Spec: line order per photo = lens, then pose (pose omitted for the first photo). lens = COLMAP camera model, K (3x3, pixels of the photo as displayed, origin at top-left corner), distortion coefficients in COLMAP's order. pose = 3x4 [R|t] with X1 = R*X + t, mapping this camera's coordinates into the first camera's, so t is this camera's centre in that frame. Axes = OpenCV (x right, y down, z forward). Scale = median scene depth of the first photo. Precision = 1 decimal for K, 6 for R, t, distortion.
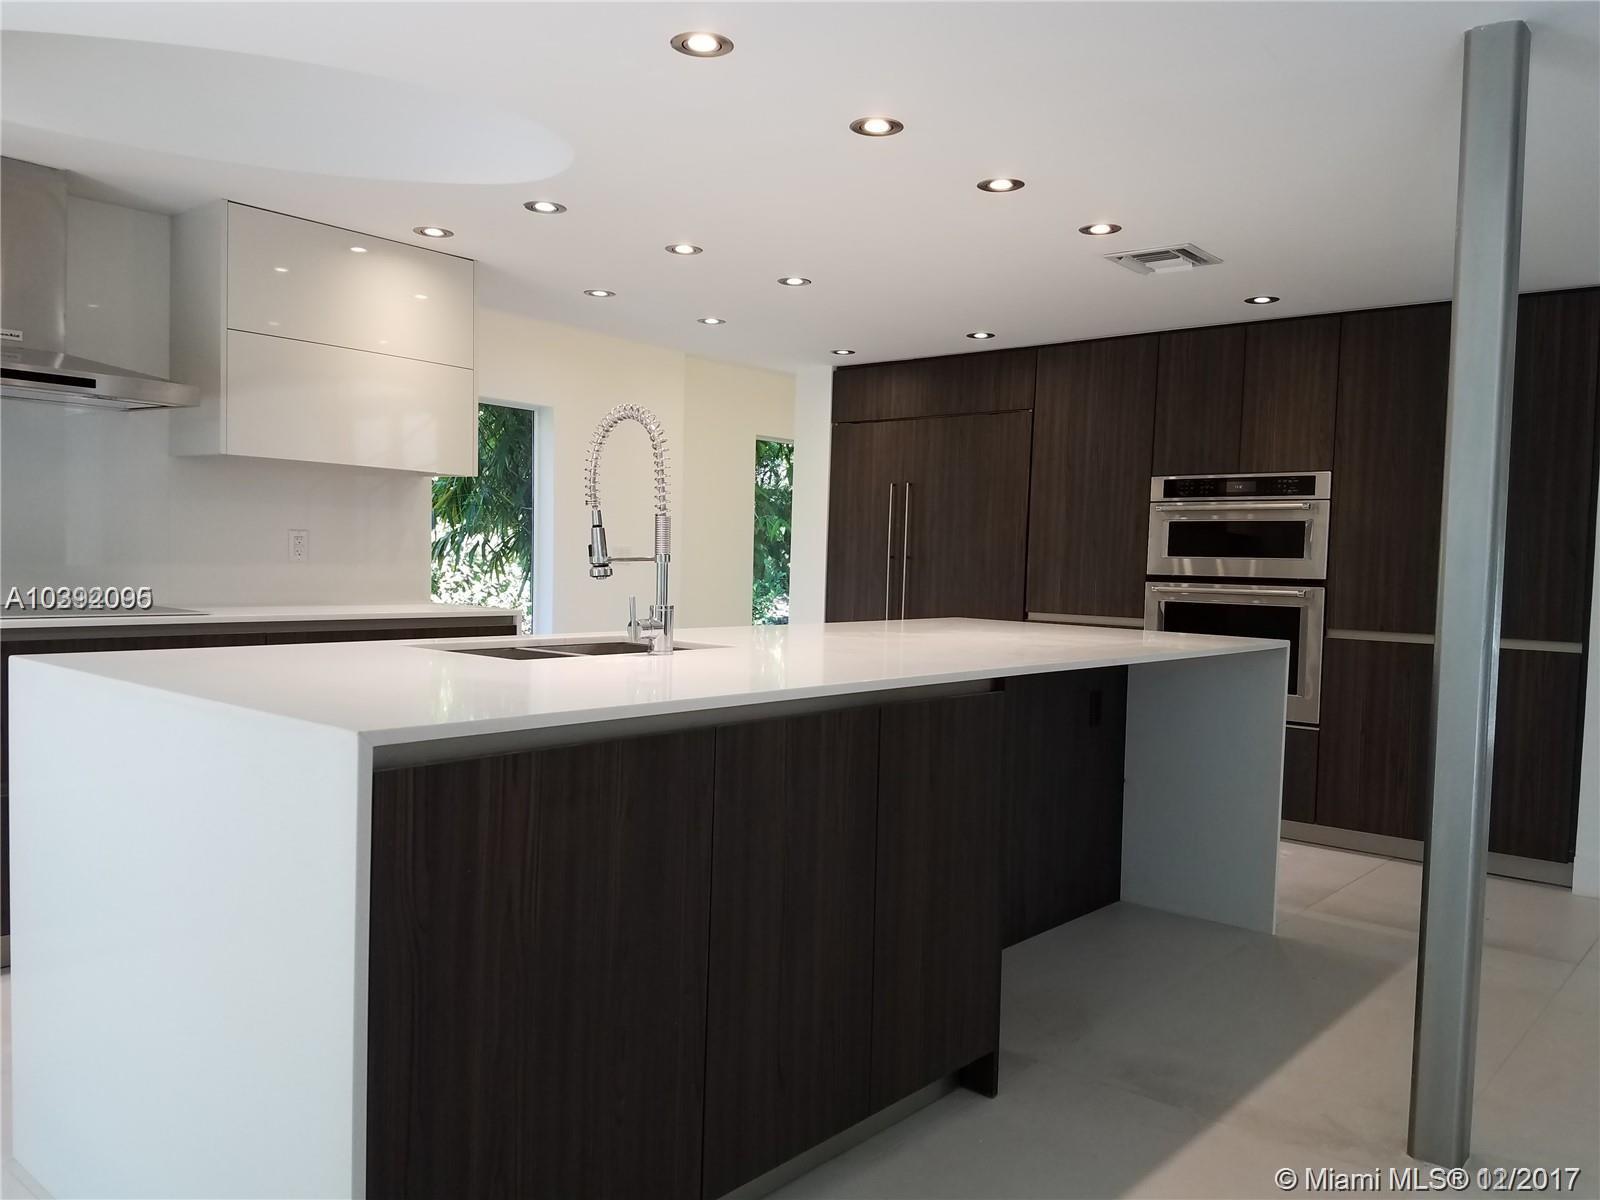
lens RADIAL K [[1203.3, 0, 800.0], [0, 1203.3, 600.0], [0, 0, 1]] dist [0.265222, -0.480622]
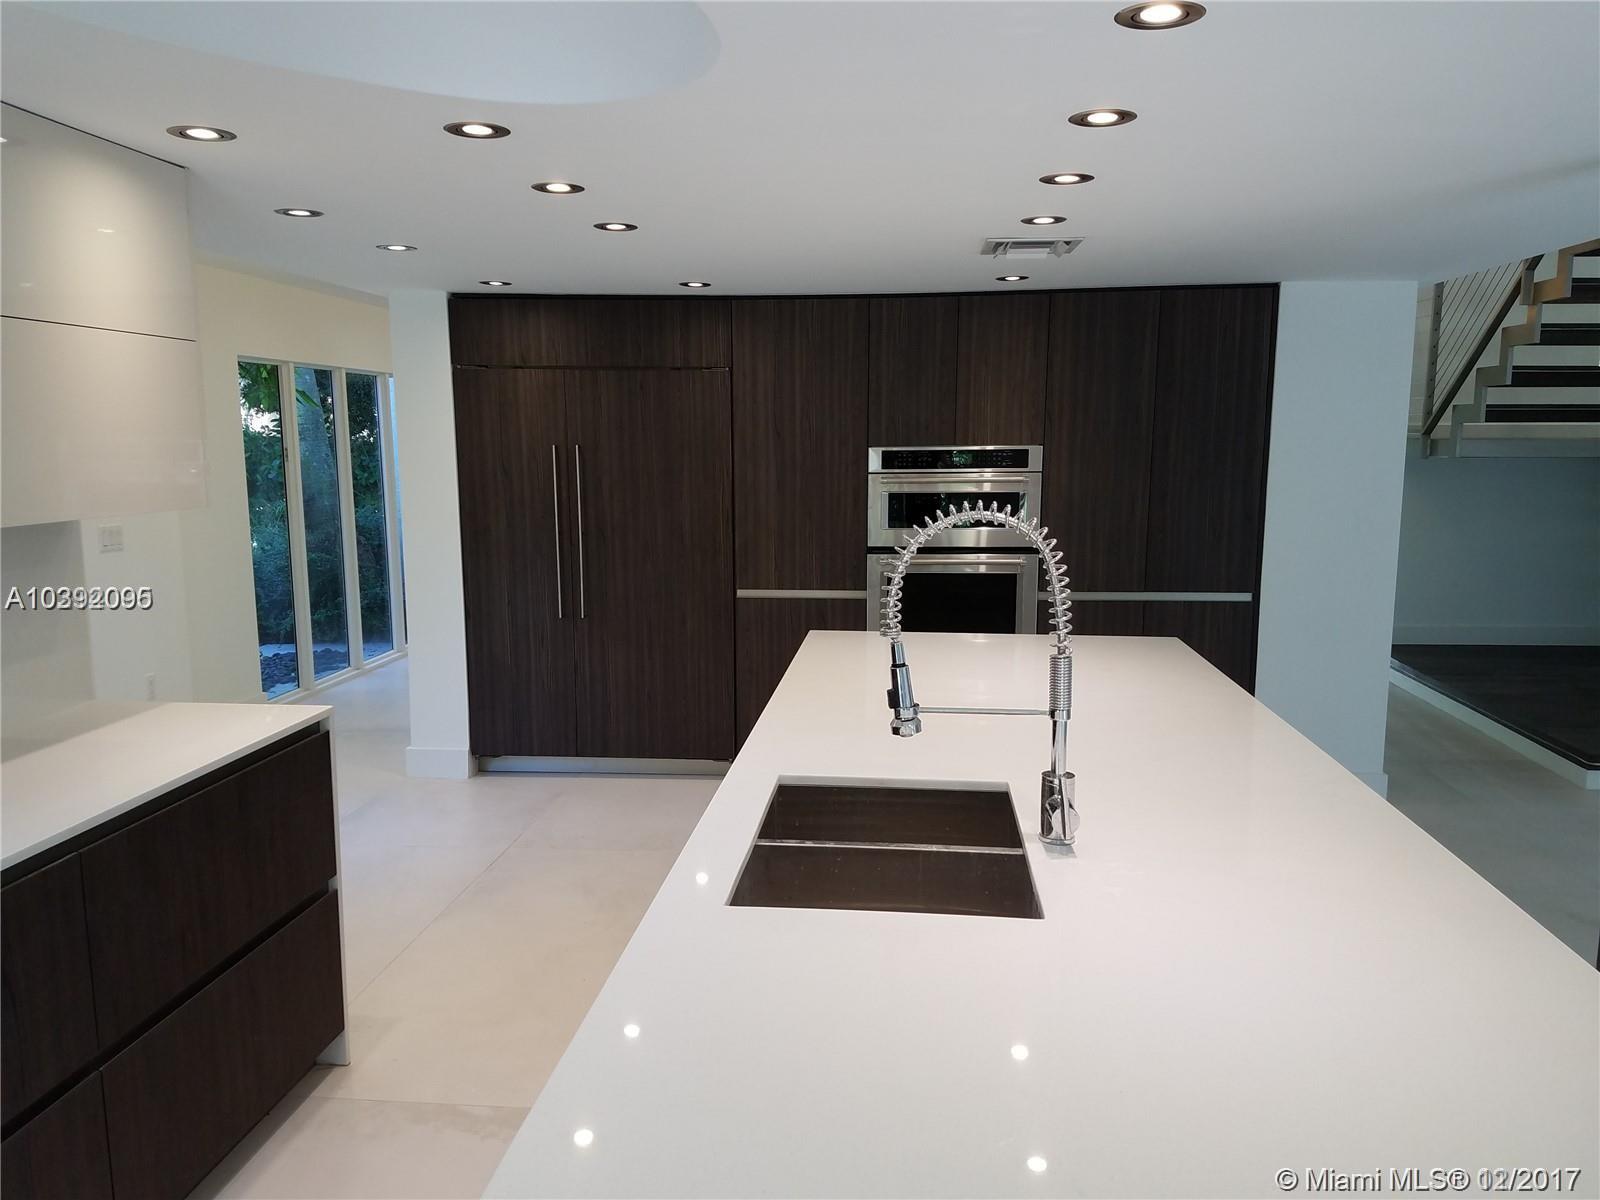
lens RADIAL K [[1203.3, 0, 800.0], [0, 1203.3, 600.0], [0, 0, 1]] dist [0.265222, -0.480622]
pose [[0.822476, -0.103232, 0.559354, -0.312356], [0.044192, 0.992018, 0.118103, -0.095850], [-0.567081, -0.072418, 0.820473, 0.231299]]
